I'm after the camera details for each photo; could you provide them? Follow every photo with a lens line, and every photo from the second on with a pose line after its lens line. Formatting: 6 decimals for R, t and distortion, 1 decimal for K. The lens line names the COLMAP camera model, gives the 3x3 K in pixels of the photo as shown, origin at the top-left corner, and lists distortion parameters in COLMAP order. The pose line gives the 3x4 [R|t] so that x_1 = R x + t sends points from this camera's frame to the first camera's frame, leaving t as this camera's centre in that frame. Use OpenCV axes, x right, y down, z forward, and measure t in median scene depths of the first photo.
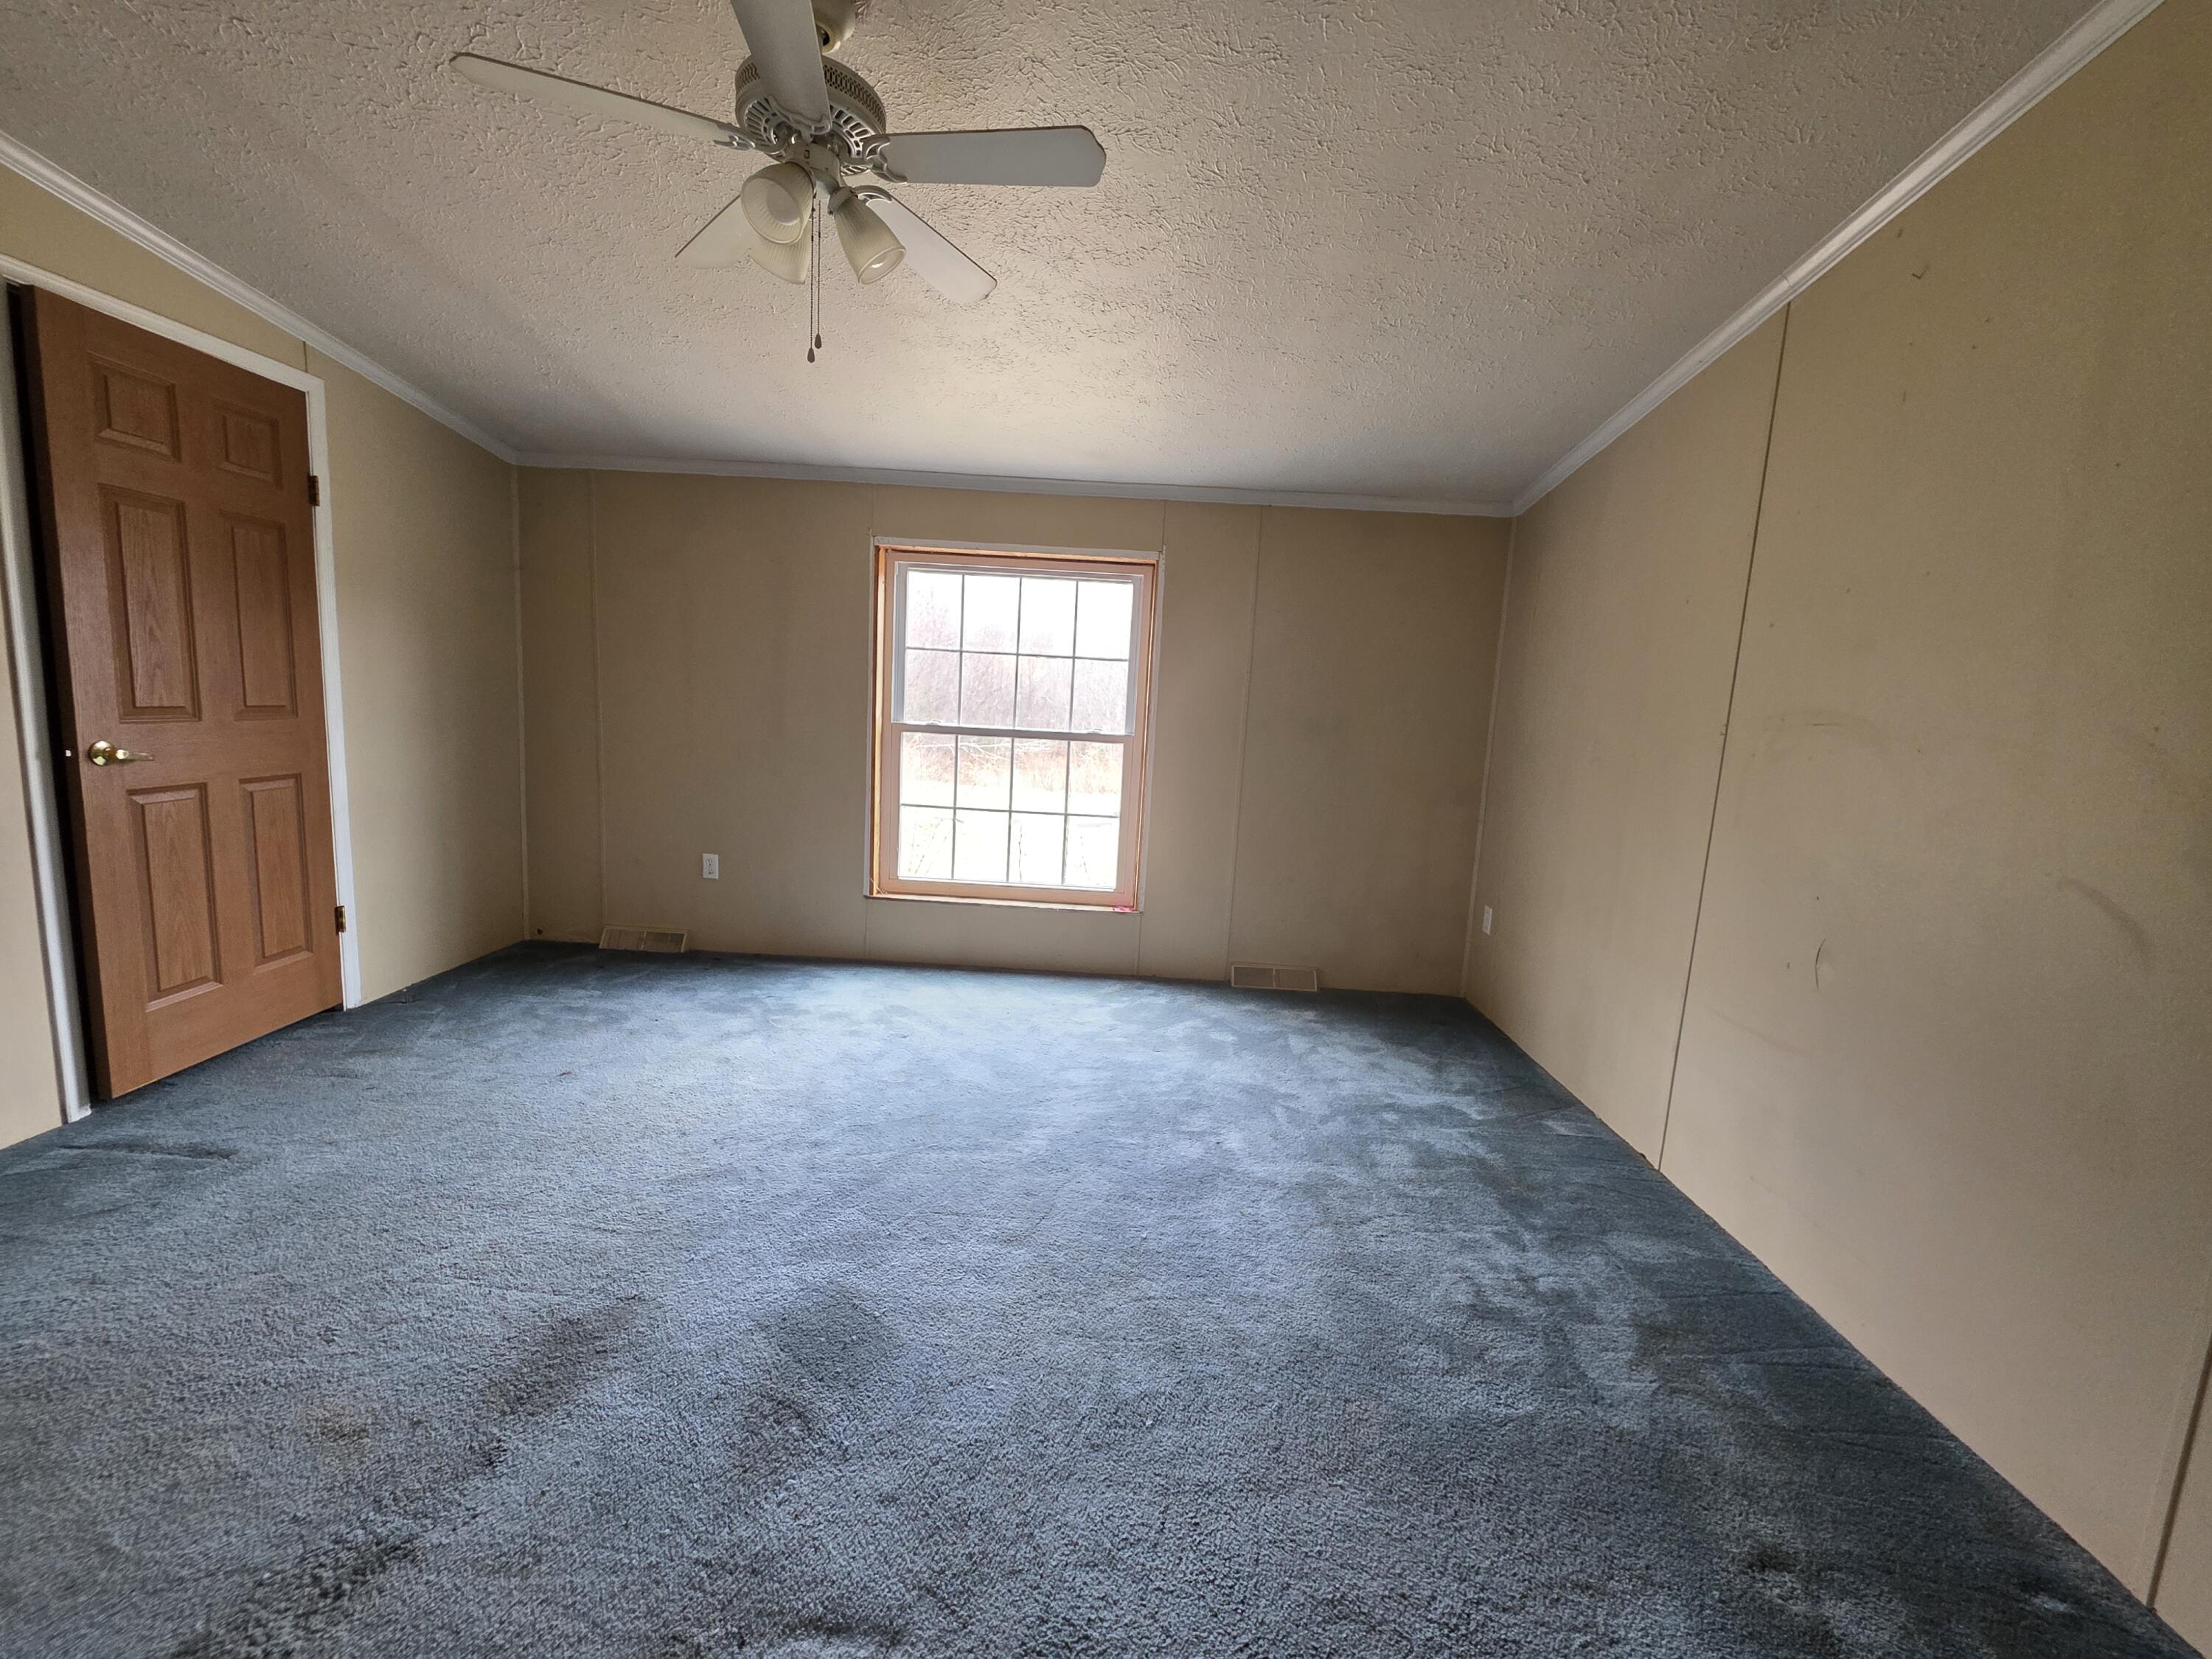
lens RADIAL K [[867.4, 0, 1099.2], [0, 867.4, 816.2], [0, 0, 1]] dist [0.000344, 0.000083]
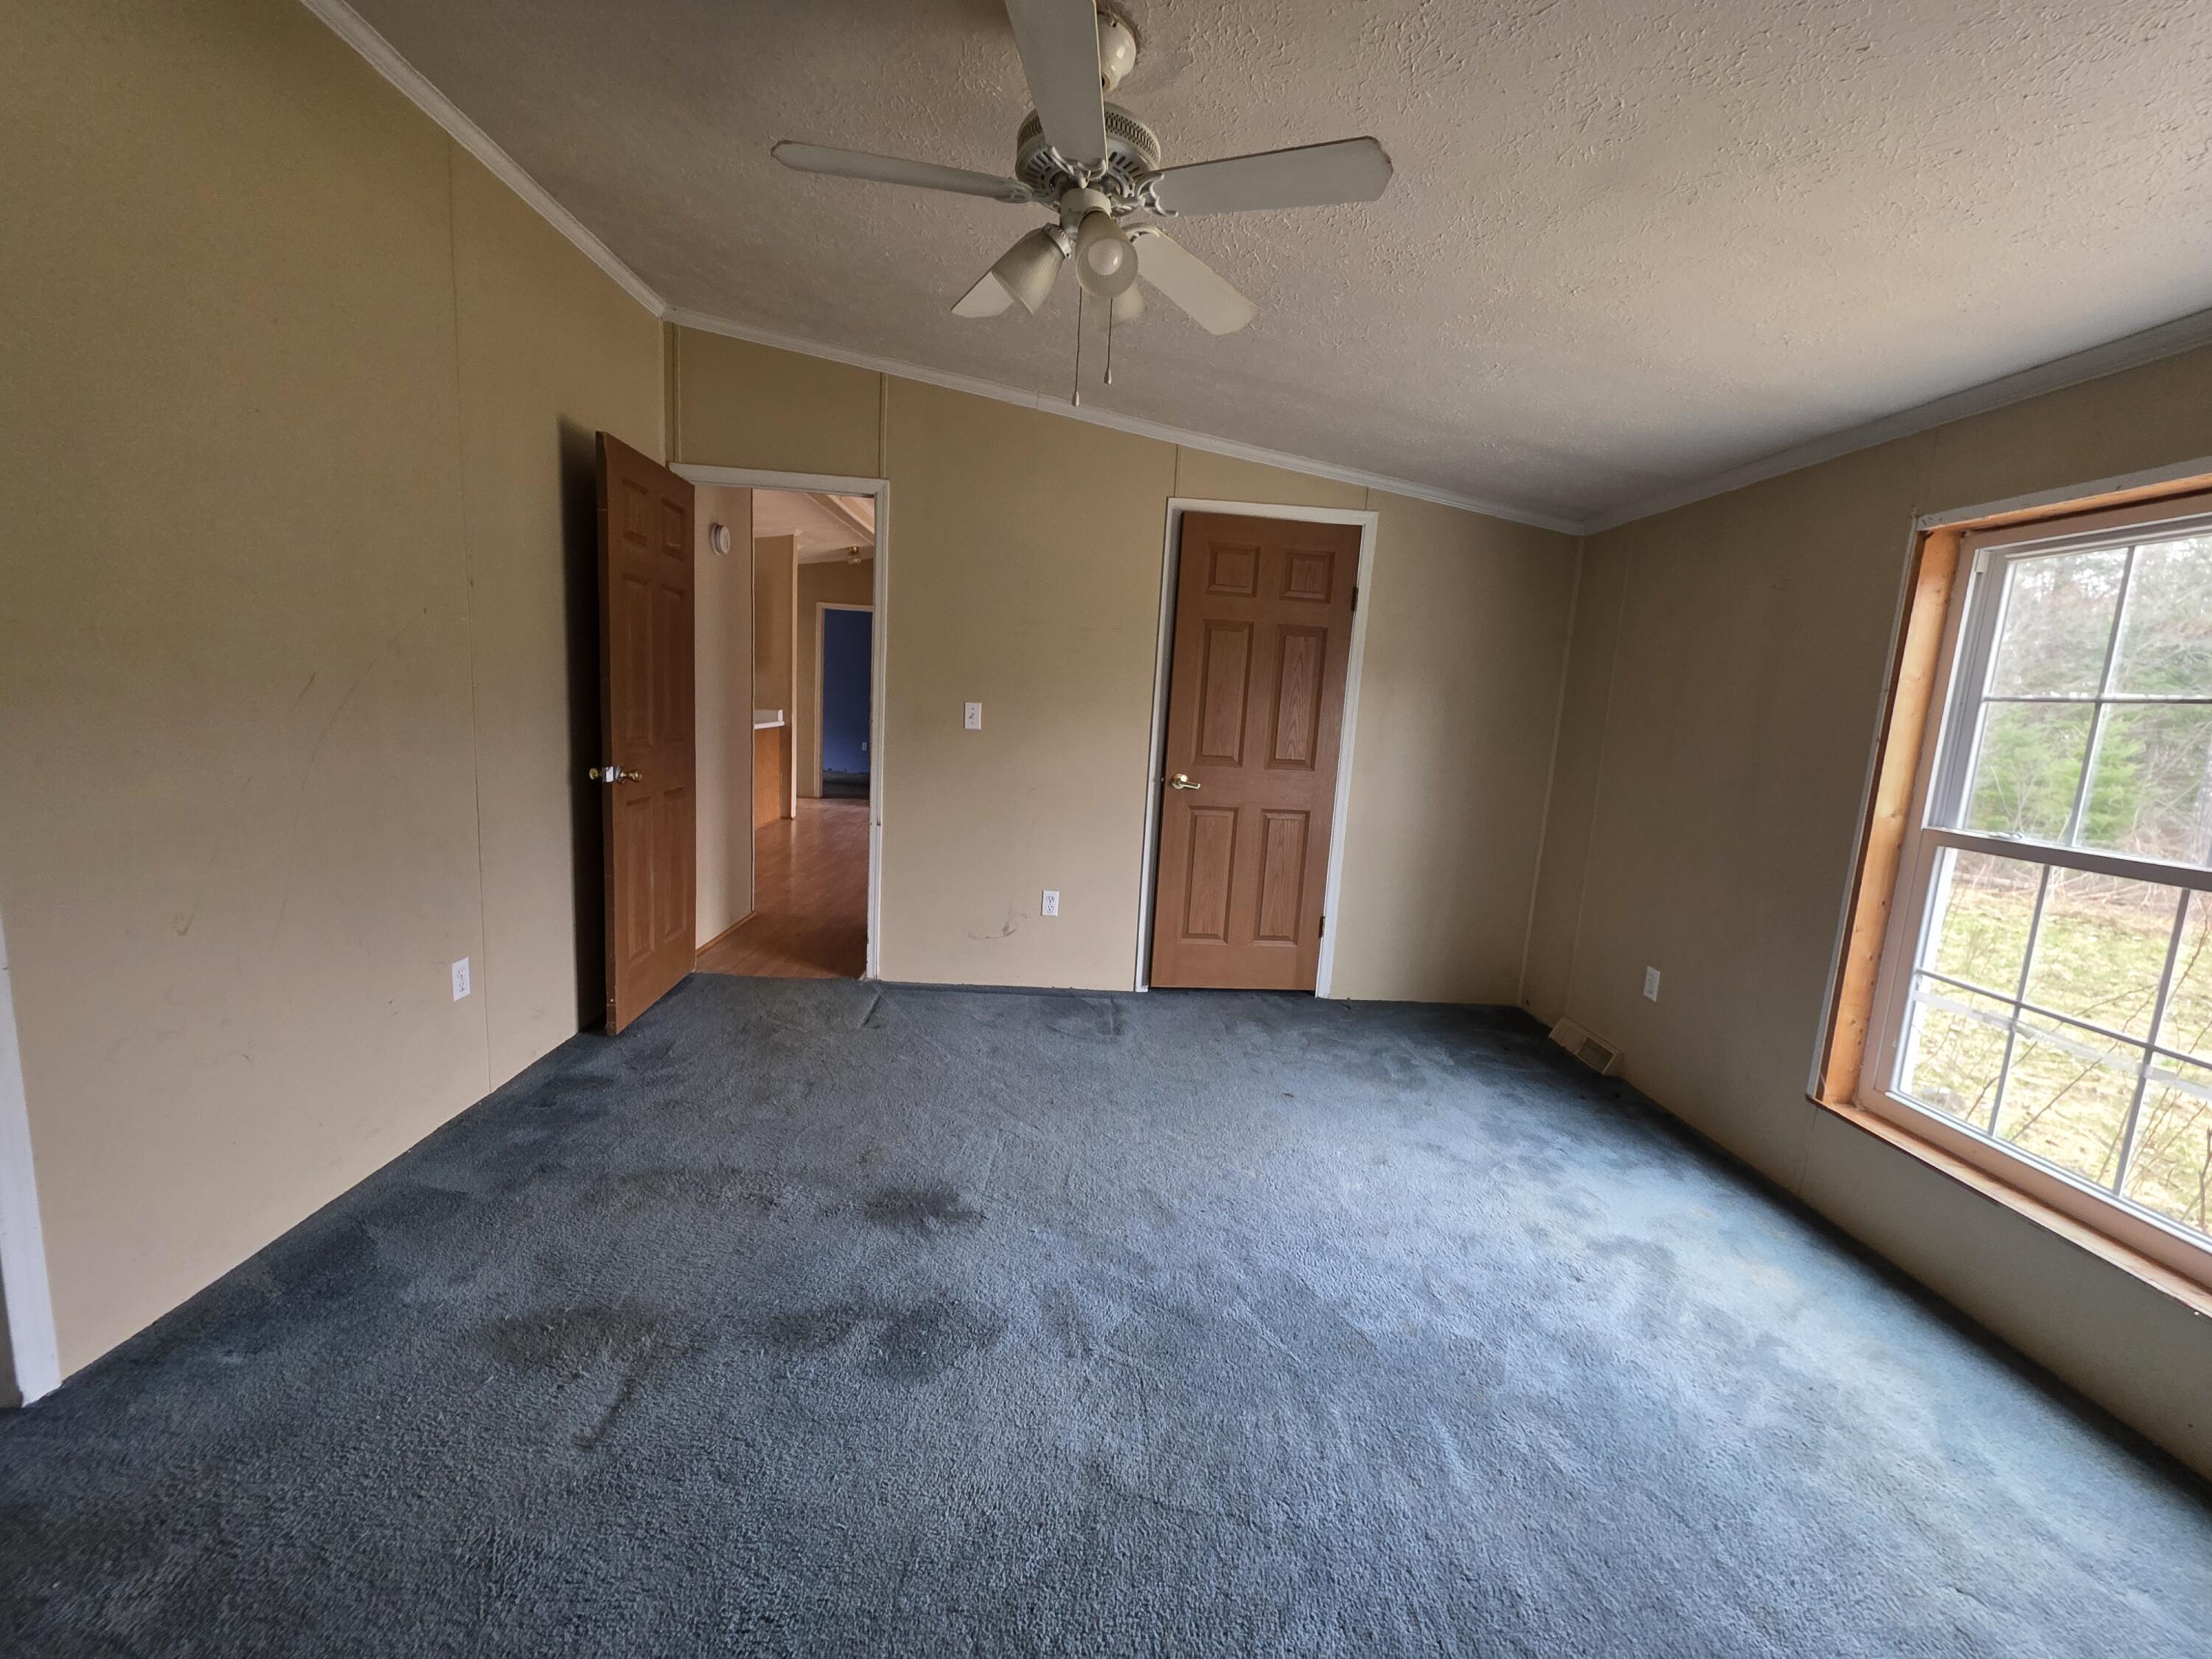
lens RADIAL K [[887.1, 0, 1140.6], [0, 887.1, 831.0], [0, 0, 1]] dist [0.000224, -0.000228]
pose [[0.095455, 0.096619, -0.990734, 0.390735], [-0.185973, 0.979485, 0.077604, -0.072426], [0.977907, 0.176842, 0.111465, 0.555433]]
